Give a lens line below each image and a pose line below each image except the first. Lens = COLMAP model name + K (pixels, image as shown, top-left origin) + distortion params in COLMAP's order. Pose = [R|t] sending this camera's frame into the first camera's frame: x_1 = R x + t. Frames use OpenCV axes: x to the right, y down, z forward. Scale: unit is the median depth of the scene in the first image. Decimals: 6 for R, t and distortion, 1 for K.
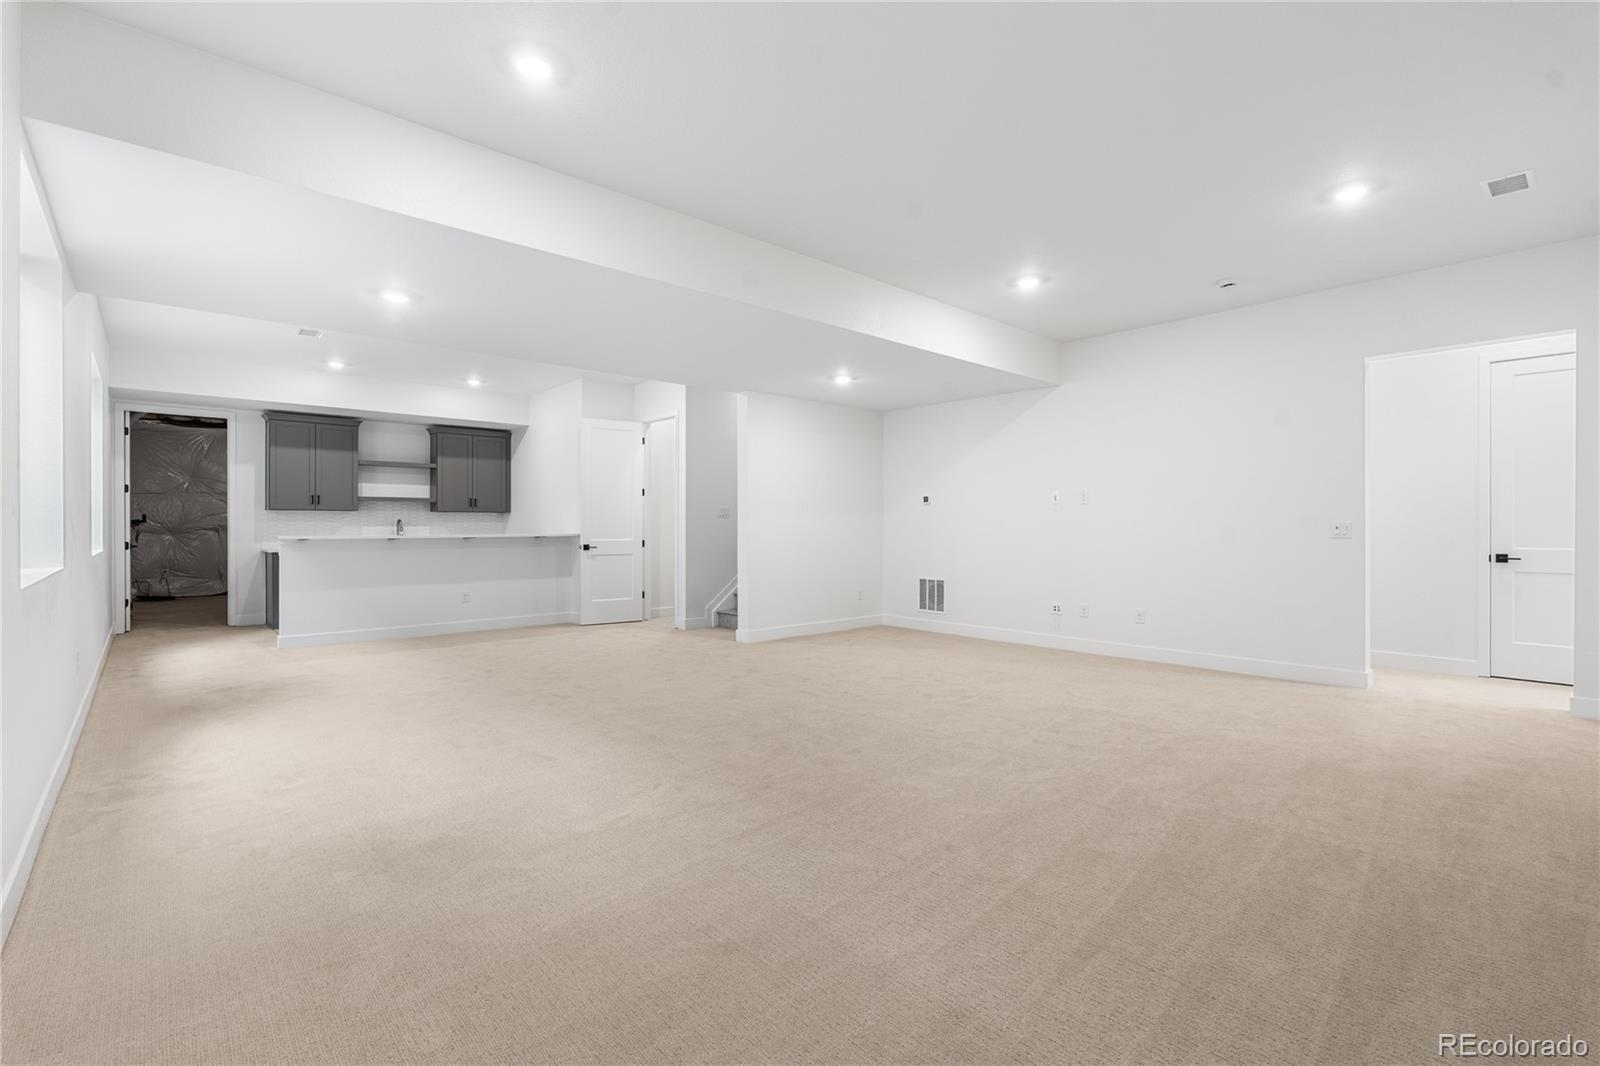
lens RADIAL K [[717.0, 0, 799.6], [0, 717.0, 527.1], [0, 0, 1]] dist [-0.000930, 0.000322]
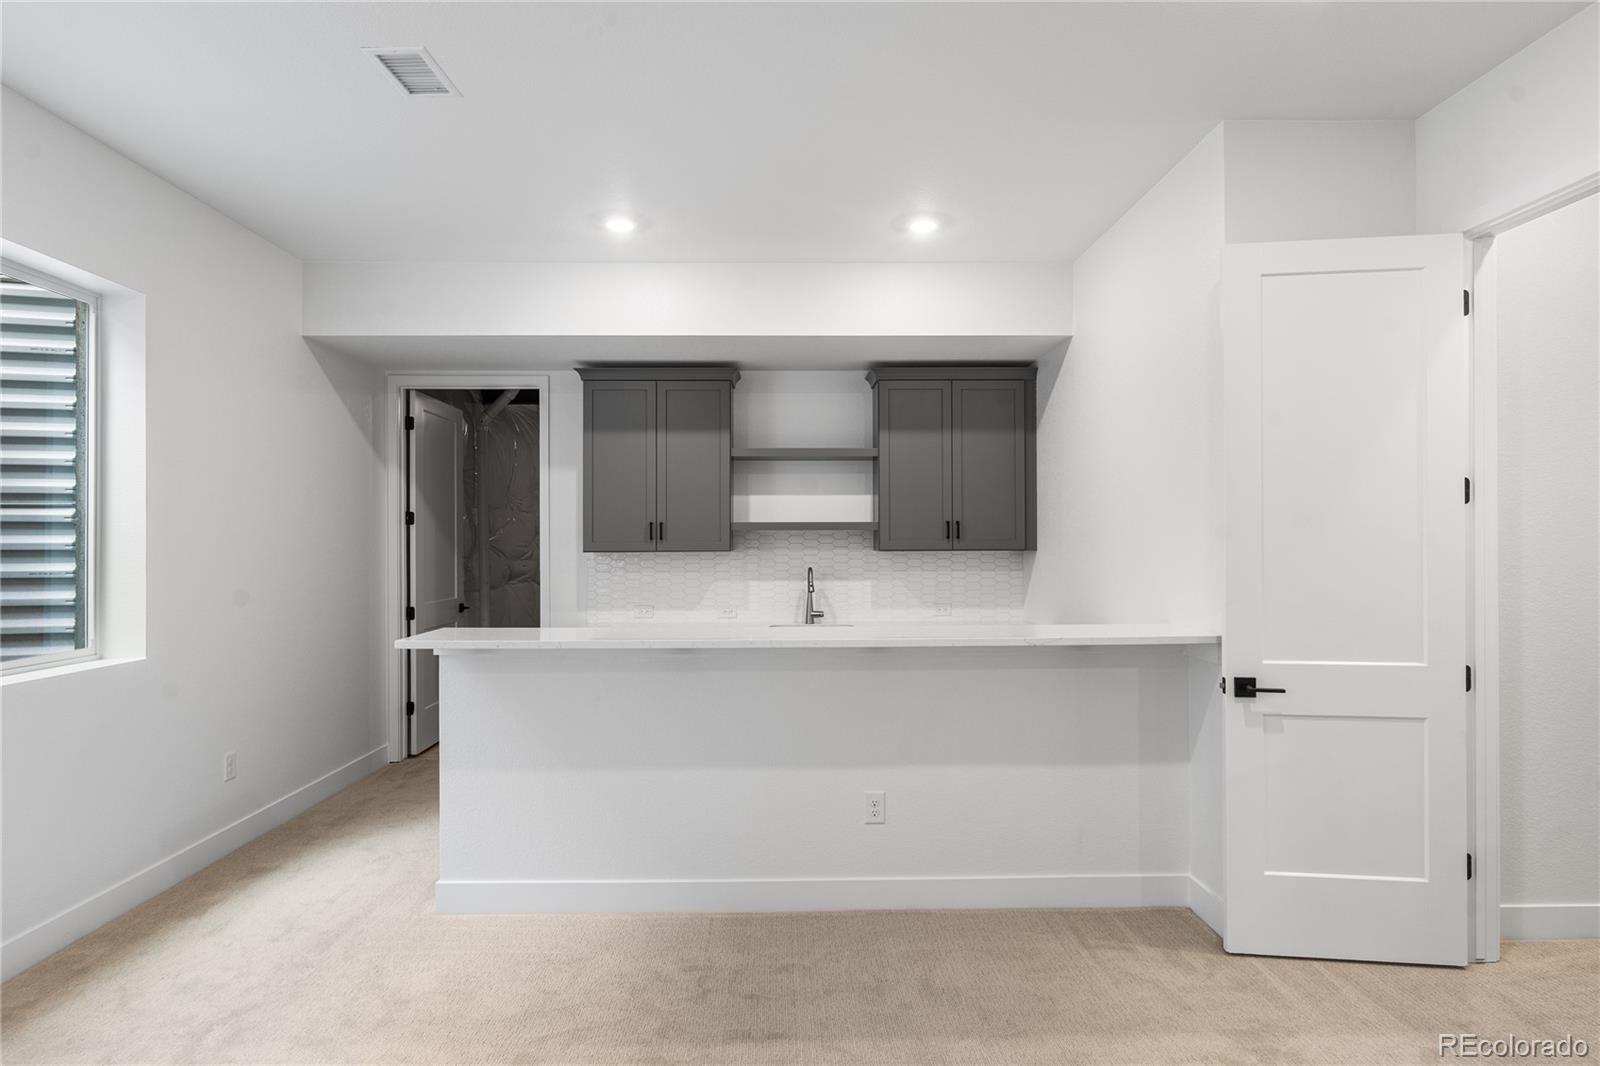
lens RADIAL K [[878.0, 0, 792.4], [0, 878.0, 538.5], [0, 0, 1]] dist [-0.000734, -0.000219]
pose [[0.755269, -0.004953, -0.655397, -0.186505], [0.001012, 0.999979, -0.006391, -0.027450], [0.655415, 0.004164, 0.755258, 0.562787]]
